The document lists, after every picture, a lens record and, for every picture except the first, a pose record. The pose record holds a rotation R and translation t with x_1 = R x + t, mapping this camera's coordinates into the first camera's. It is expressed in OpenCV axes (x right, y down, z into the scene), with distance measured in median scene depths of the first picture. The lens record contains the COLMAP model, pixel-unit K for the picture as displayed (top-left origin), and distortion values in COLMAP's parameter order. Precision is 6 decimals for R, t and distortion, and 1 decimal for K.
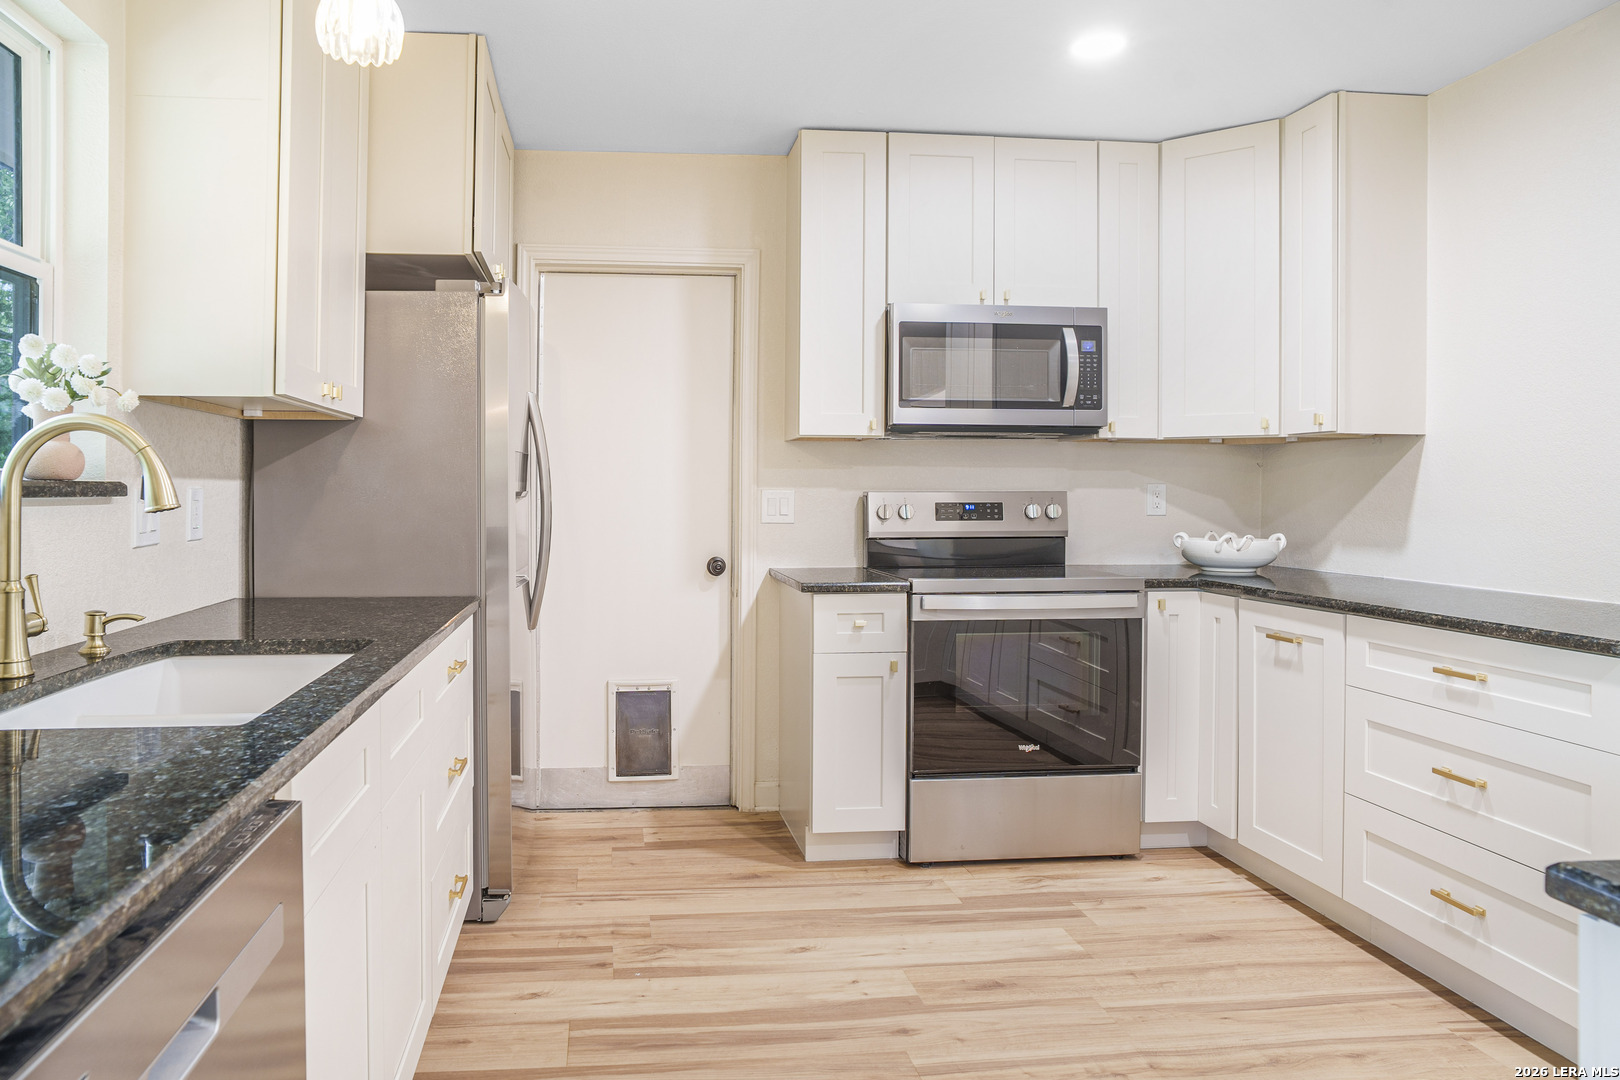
lens RADIAL K [[1237.6, 0, 808.4], [0, 1237.6, 475.3], [0, 0, 1]] dist [-0.100434, 0.073419]
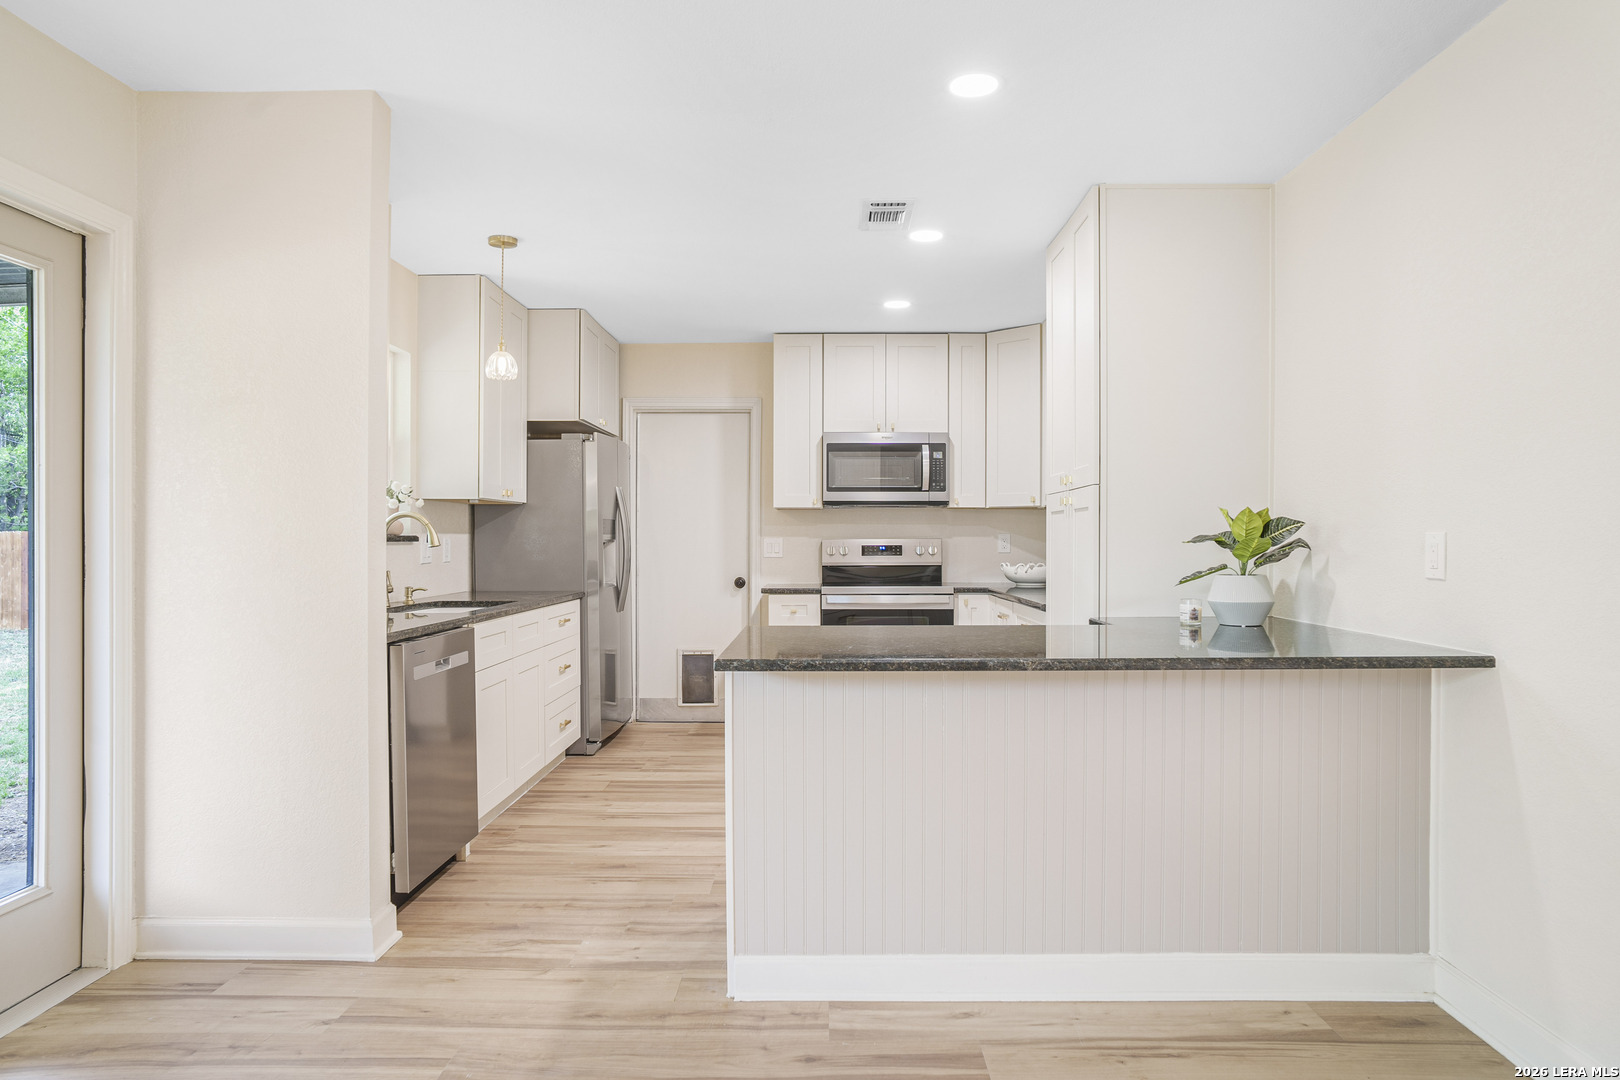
lens RADIAL K [[968.5, 0, 807.6], [0, 968.5, 544.2], [0, 0, 1]] dist [-0.057901, 0.049252]
pose [[0.994037, -0.001692, -0.109030, 0.194942], [0.003679, 0.999831, 0.018030, -0.004325], [0.108981, -0.018323, 0.993875, -0.385494]]
